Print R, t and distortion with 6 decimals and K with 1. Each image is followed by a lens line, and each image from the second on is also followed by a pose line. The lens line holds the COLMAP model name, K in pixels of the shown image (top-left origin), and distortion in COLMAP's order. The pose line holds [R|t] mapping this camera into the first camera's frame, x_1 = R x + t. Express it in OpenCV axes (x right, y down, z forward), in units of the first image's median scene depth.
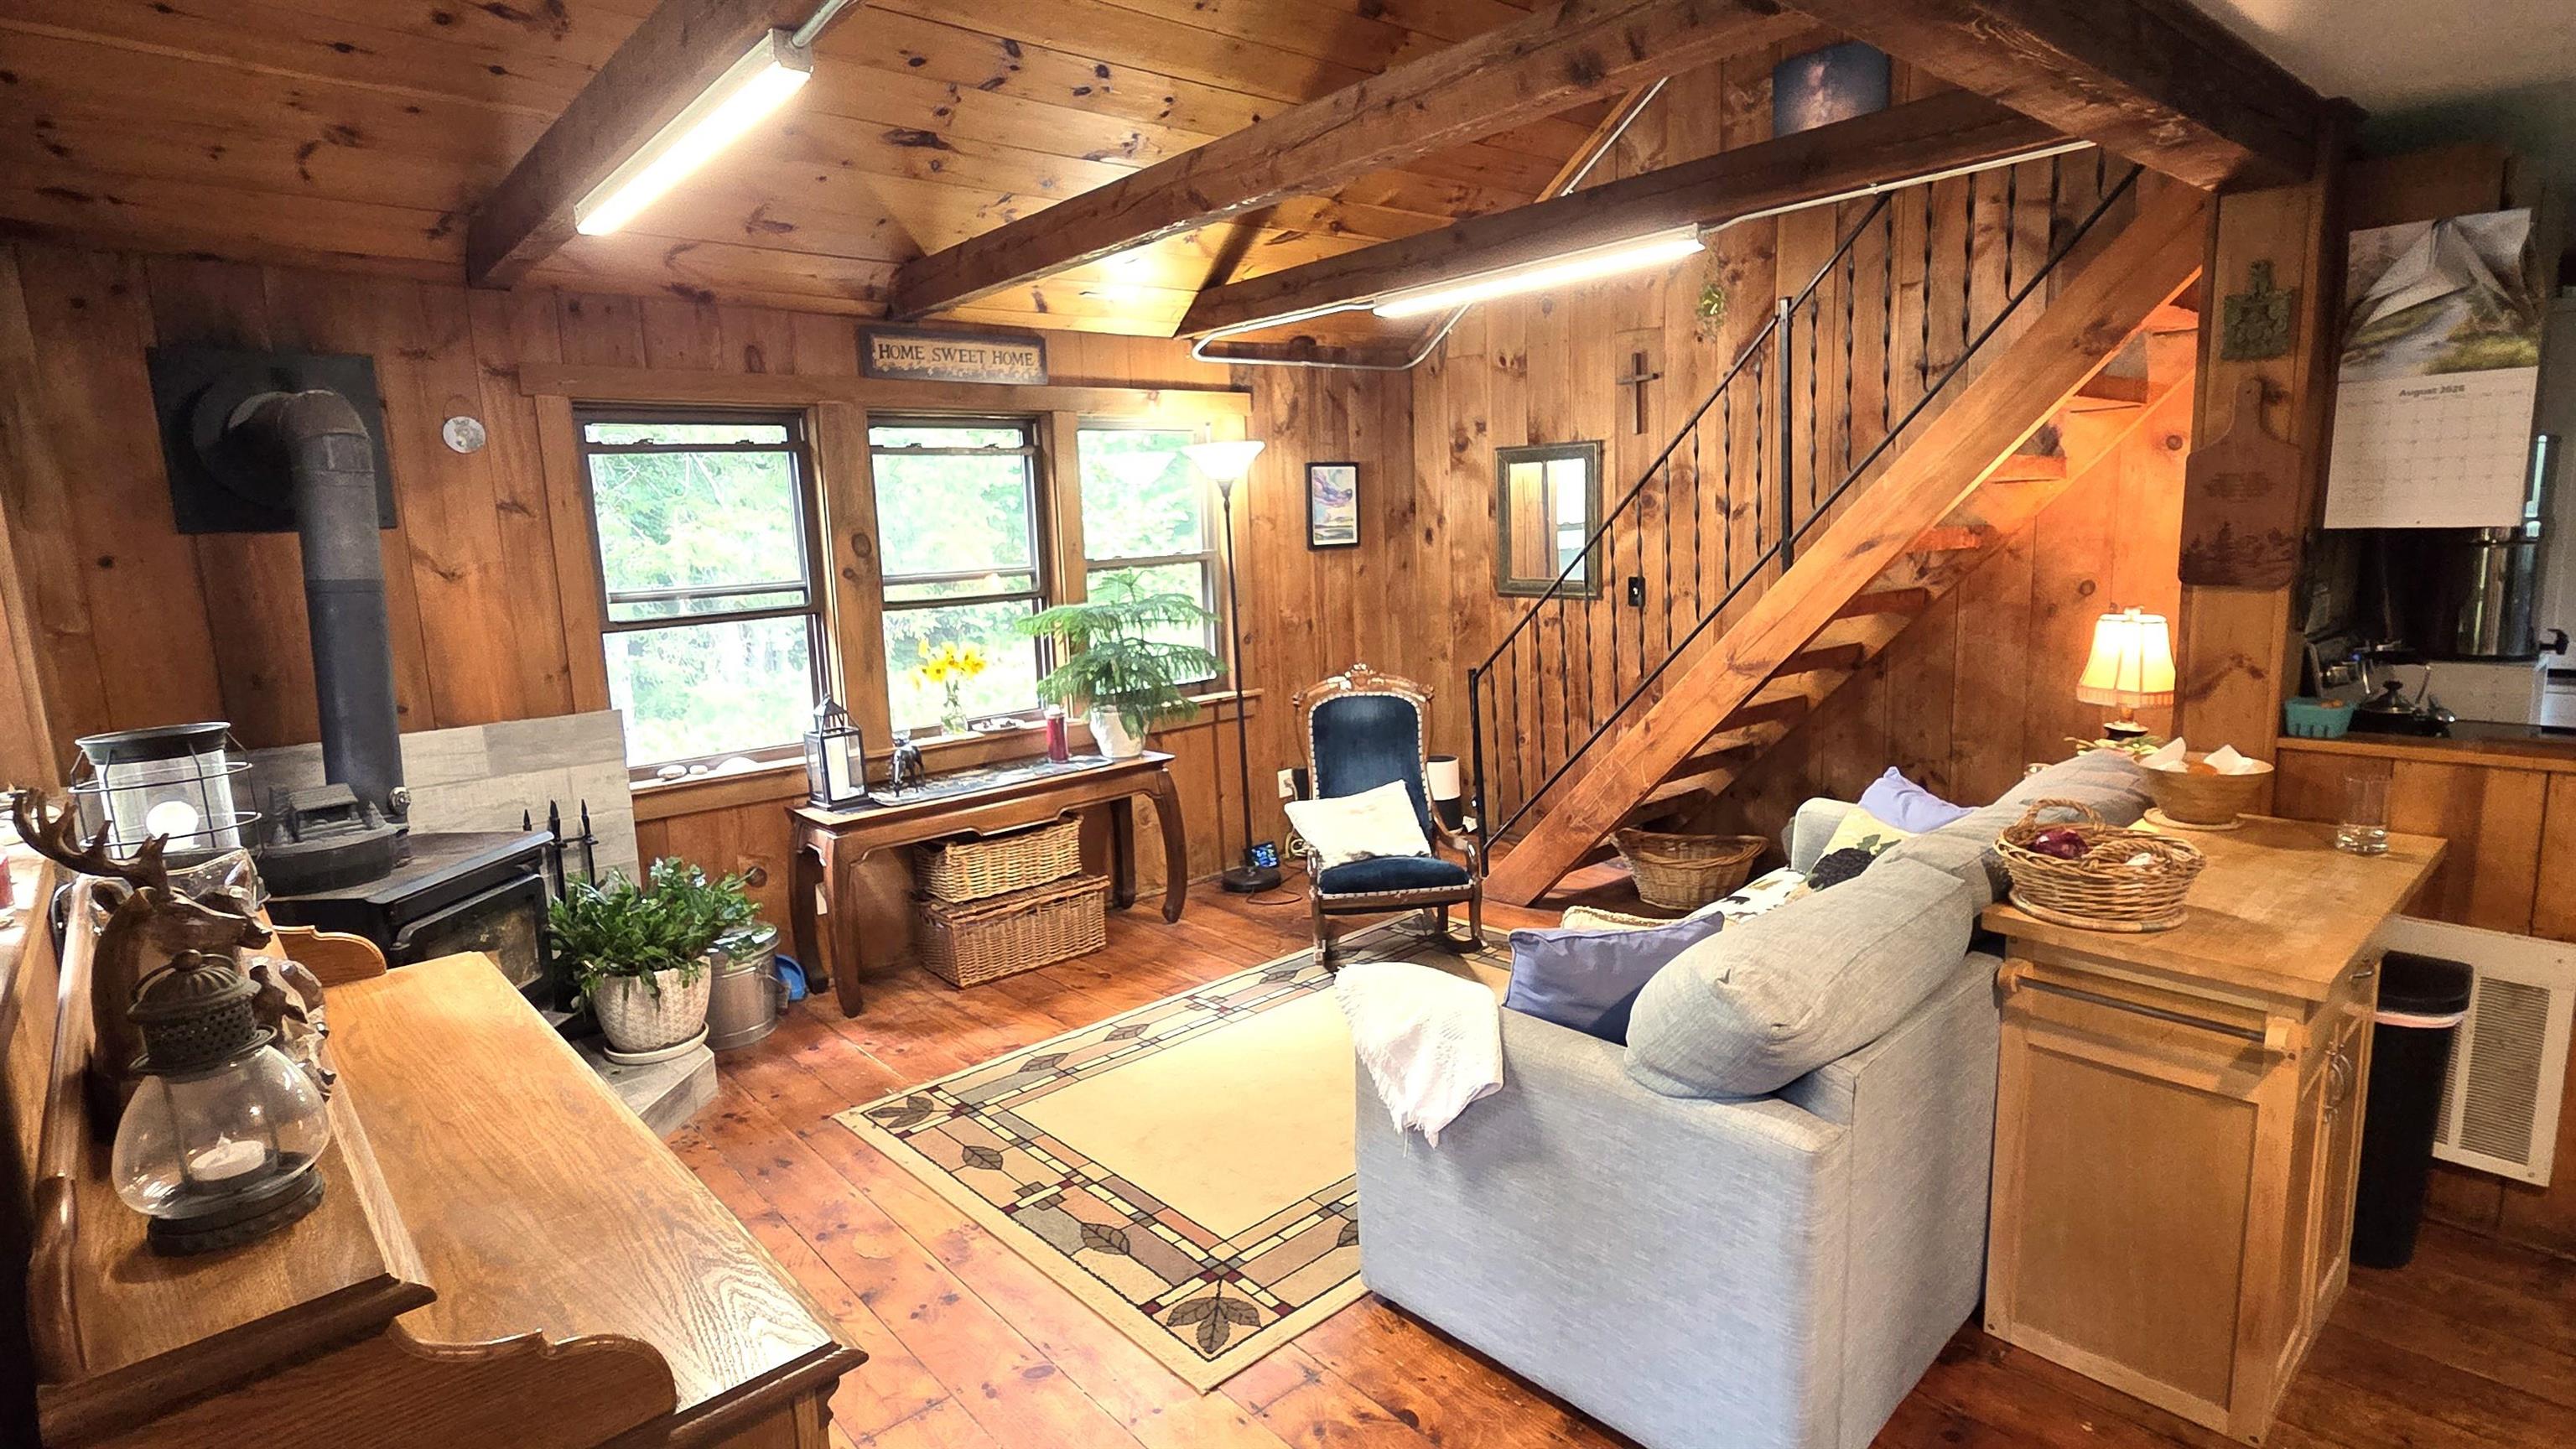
lens RADIAL K [[1283.9, 0, 1286.3], [0, 1283.9, 713.1], [0, 0, 1]] dist [0.003637, 0.000334]
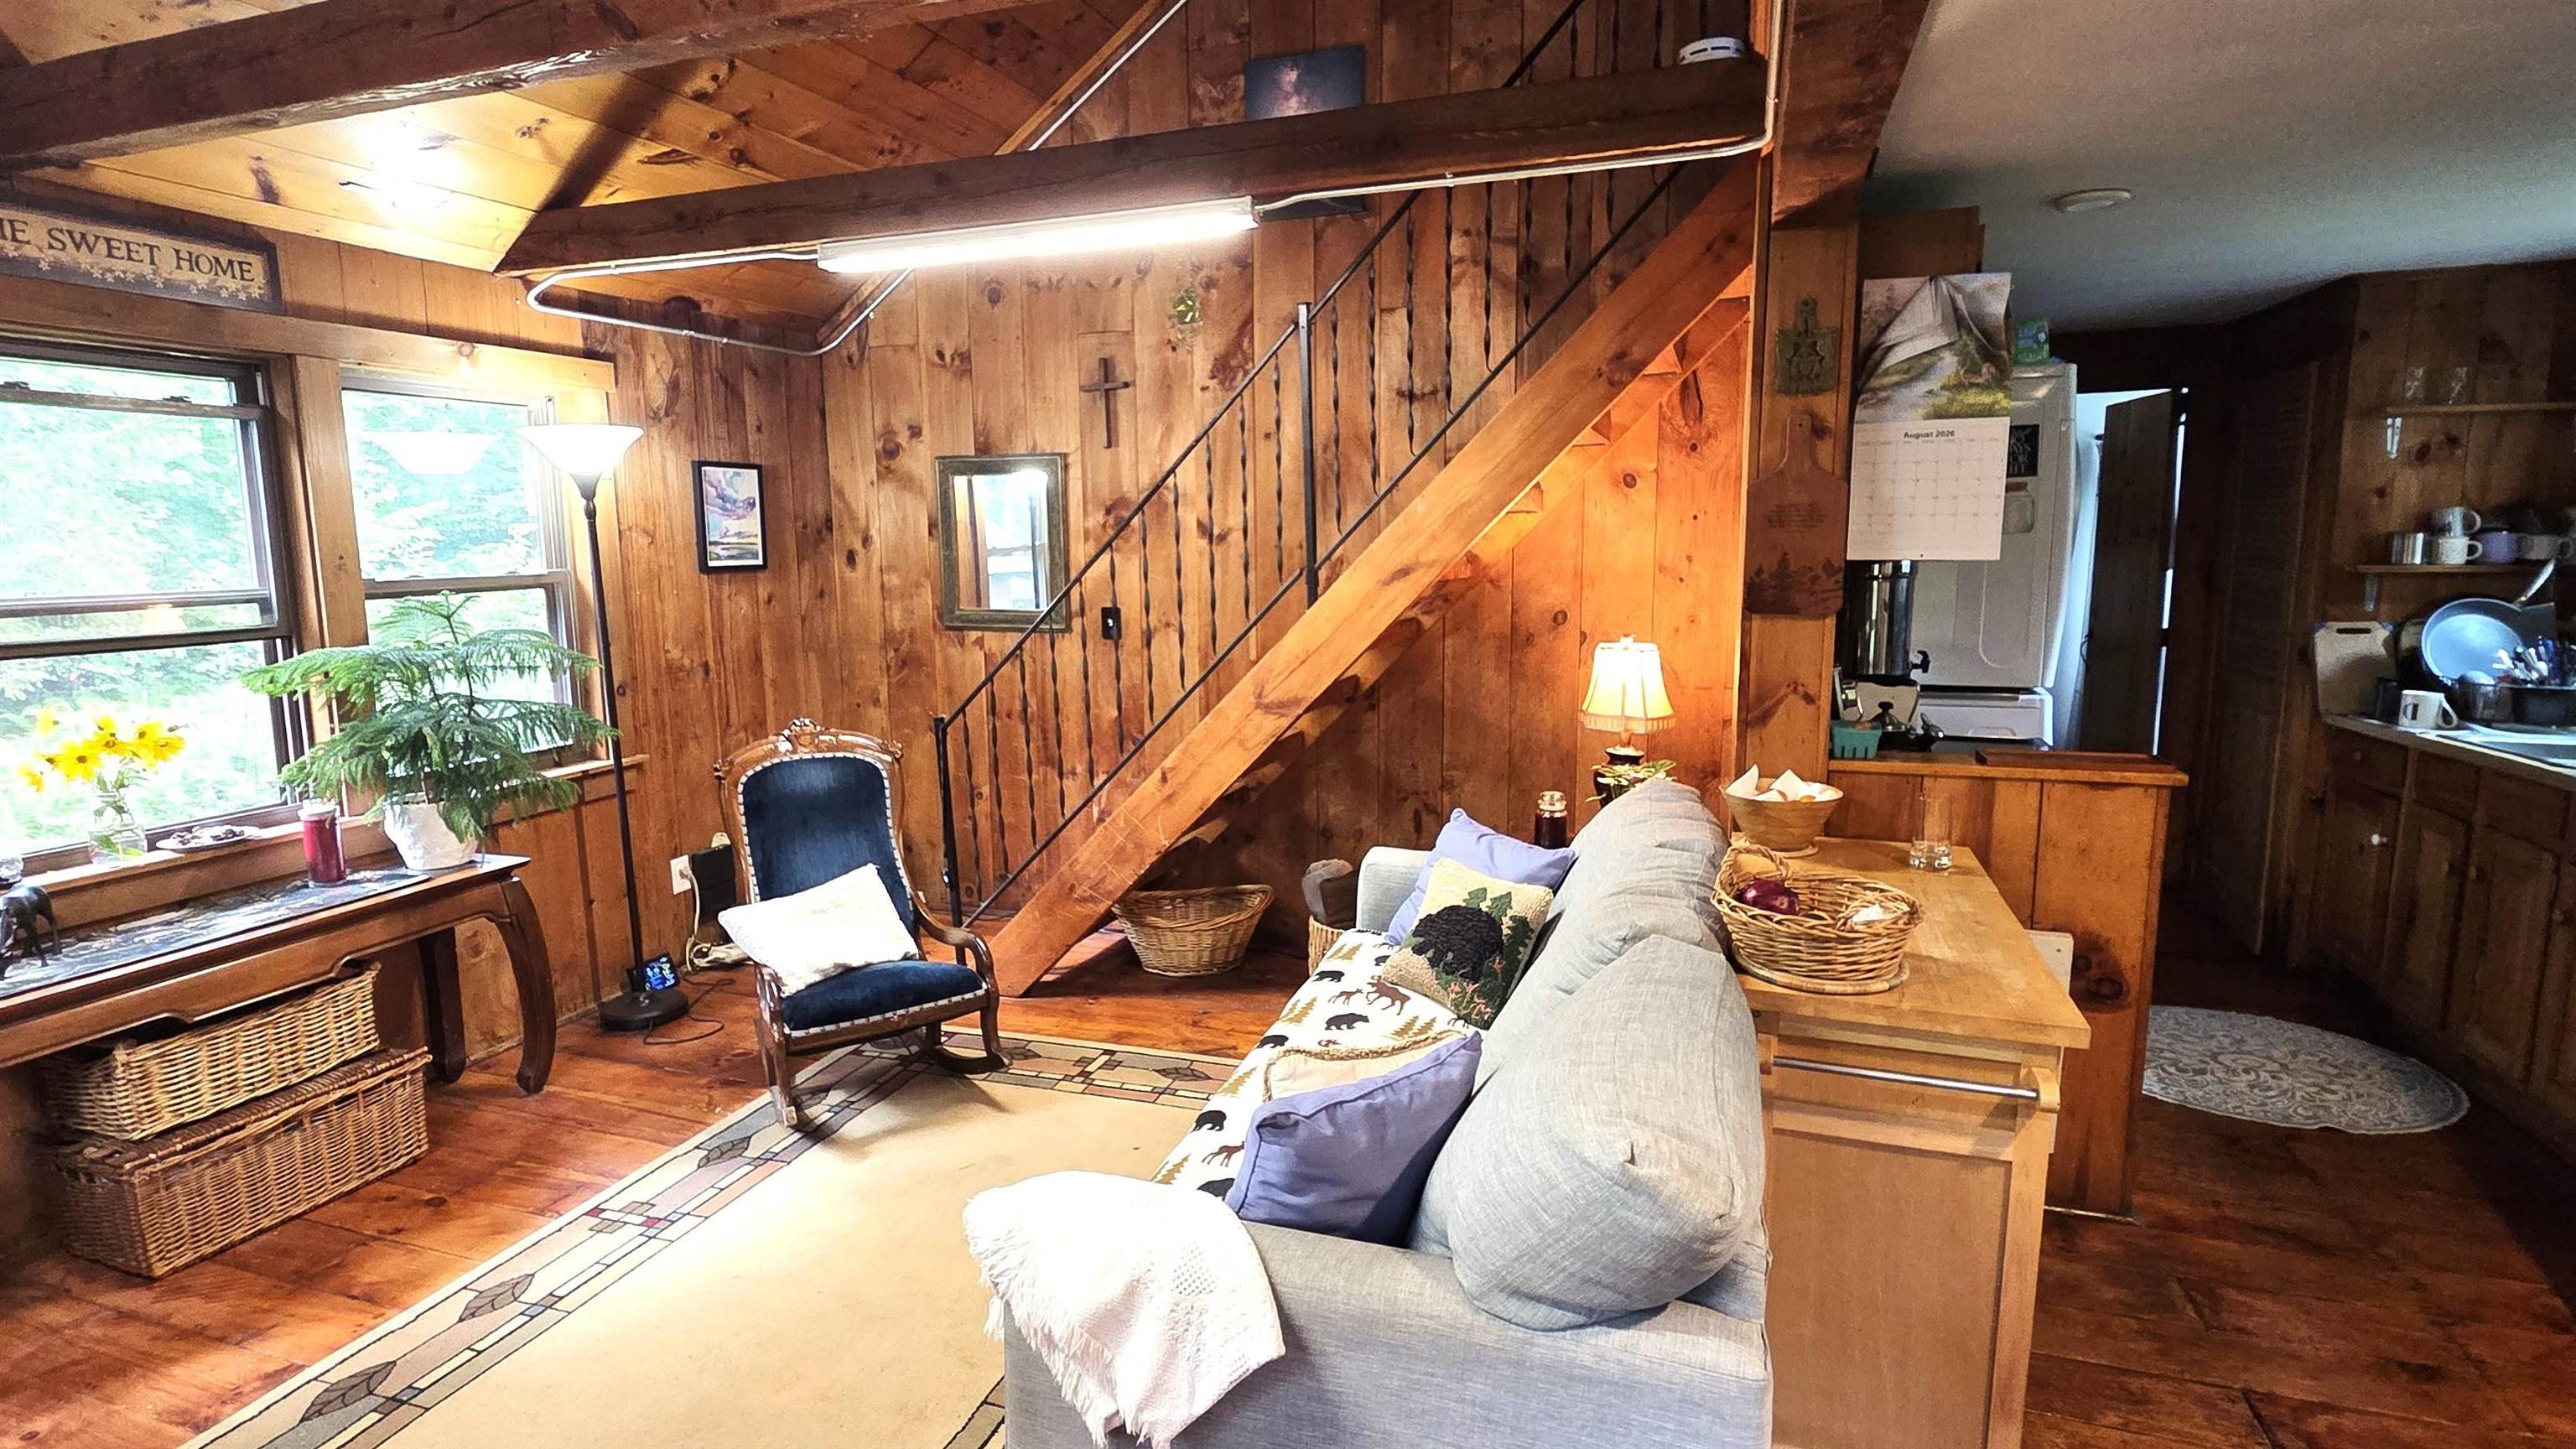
lens RADIAL K [[1280.4, 0, 1286.5], [0, 1280.4, 714.2], [0, 0, 1]] dist [0.006208, 0.000042]
pose [[0.873107, -0.039710, 0.485910, -0.072144], [0.051440, 0.998617, -0.010819, -0.019068], [-0.484808, 0.034442, 0.873942, 0.200463]]
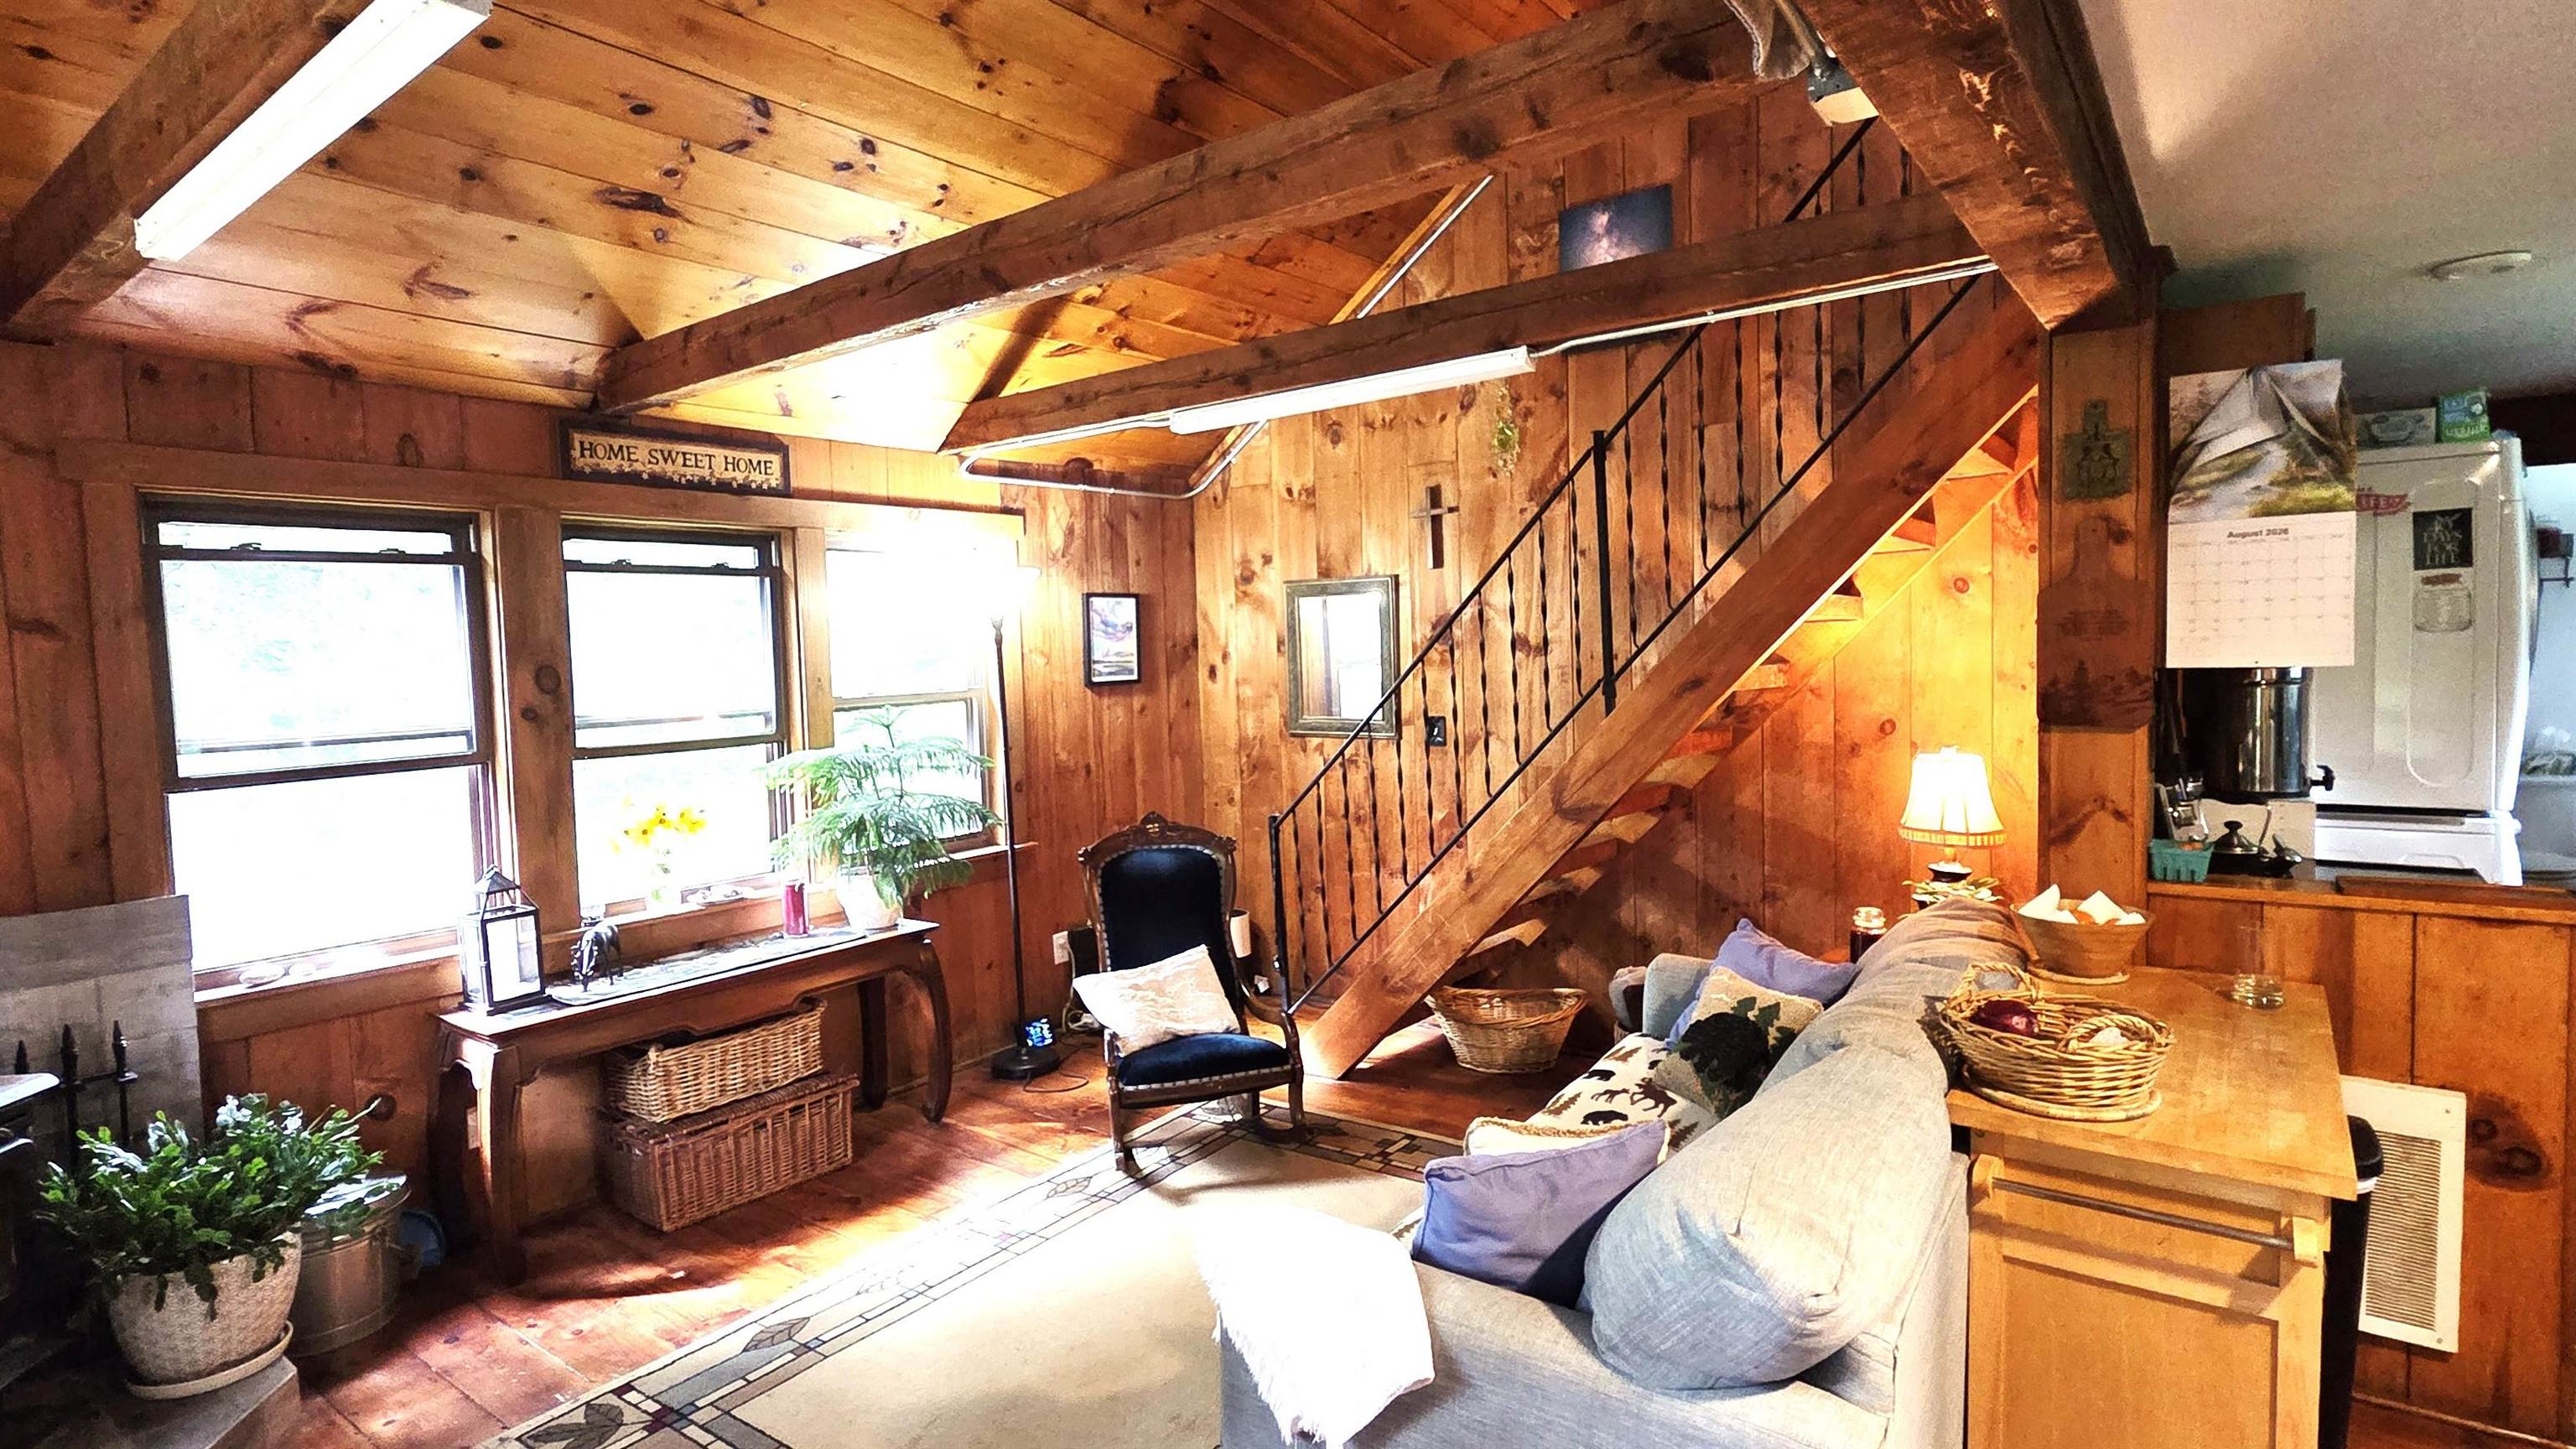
lens RADIAL K [[1283.9, 0, 1286.3], [0, 1283.9, 713.1], [0, 0, 1]] dist [0.003637, 0.000334]
pose [[0.979587, -0.001355, 0.201015, -0.035717], [0.022884, 0.994228, -0.104818, -0.013498], [-0.199713, 0.107278, 0.973964, 0.114392]]
